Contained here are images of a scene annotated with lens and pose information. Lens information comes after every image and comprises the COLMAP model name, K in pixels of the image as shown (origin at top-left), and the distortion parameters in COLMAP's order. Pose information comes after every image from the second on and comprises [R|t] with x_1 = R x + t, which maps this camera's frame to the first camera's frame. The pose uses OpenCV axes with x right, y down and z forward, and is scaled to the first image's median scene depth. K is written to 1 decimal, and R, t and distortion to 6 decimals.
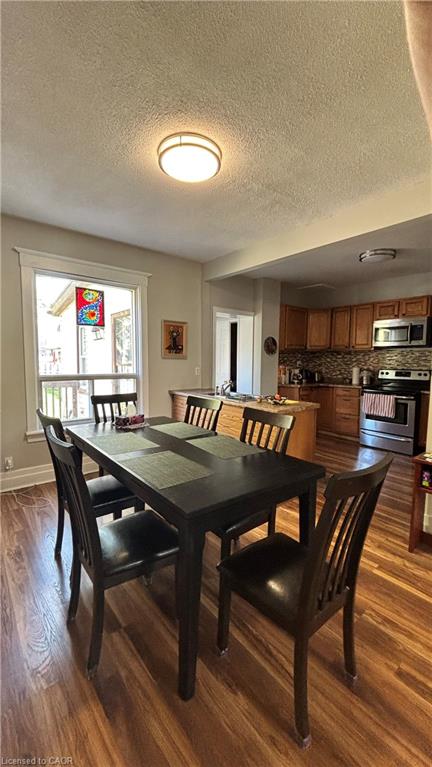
lens RADIAL K [[308.7, 0, 224.9], [0, 308.7, 383.0], [0, 0, 1]] dist [0.002873, 0.000014]
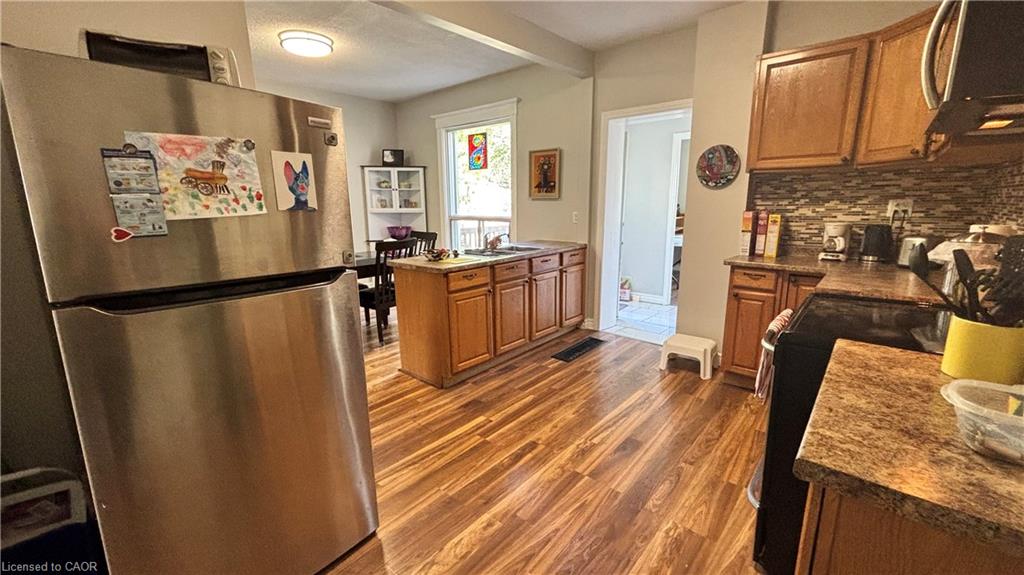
lens RADIAL K [[412.1, 0, 512.3], [0, 412.1, 289.9], [0, 0, 1]] dist [0.002873, 0.000014]
pose [[0.157474, 0.200416, -0.966972, 0.874510], [-0.065233, 0.979162, 0.192319, -0.049488], [0.985366, 0.032794, 0.167266, 0.746013]]
